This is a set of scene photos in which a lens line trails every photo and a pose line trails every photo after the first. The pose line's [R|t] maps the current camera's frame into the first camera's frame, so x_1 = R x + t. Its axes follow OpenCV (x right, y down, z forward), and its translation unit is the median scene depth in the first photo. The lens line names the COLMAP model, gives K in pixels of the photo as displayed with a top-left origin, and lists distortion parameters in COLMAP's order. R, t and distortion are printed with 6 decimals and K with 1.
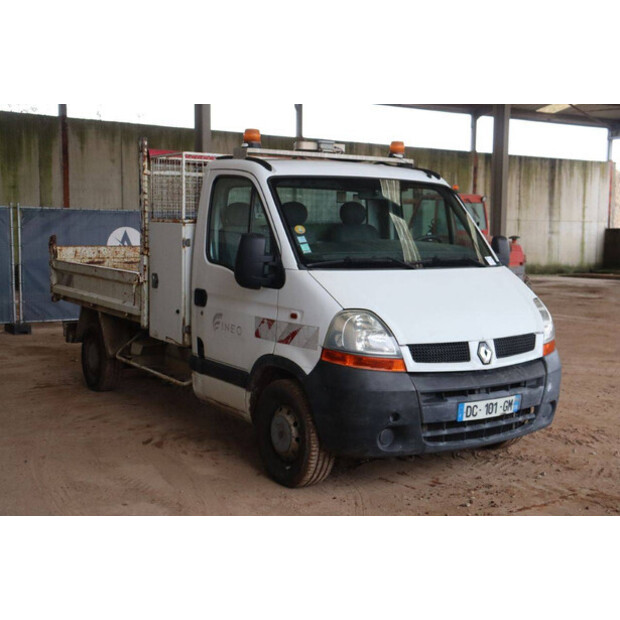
lens RADIAL K [[808.1, 0, 309.8], [0, 808.1, 324.5], [0, 0, 1]] dist [0.111449, 0.012215]
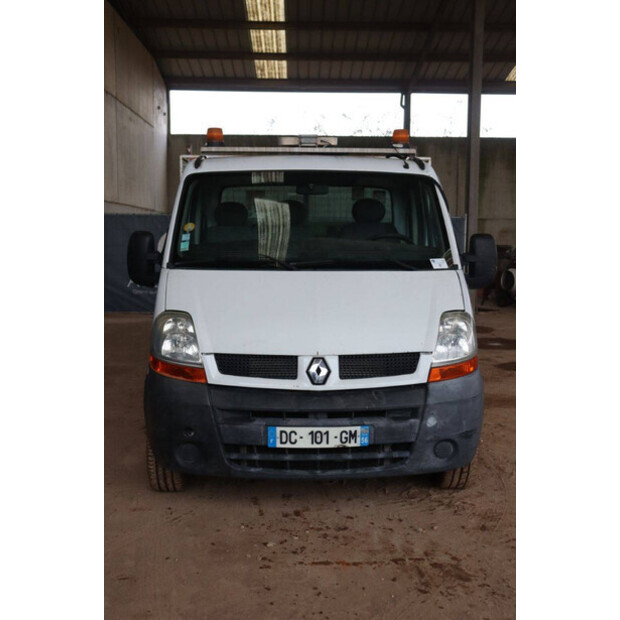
lens RADIAL K [[725.8, 0, 310.1], [0, 725.8, 318.6], [0, 0, 1]] dist [0.000655, 0.051255]
pose [[0.854278, 0.054995, -0.516898, 0.581519], [-0.056829, 0.998308, 0.012293, -0.027354], [0.516700, 0.018874, 0.855959, 0.343061]]
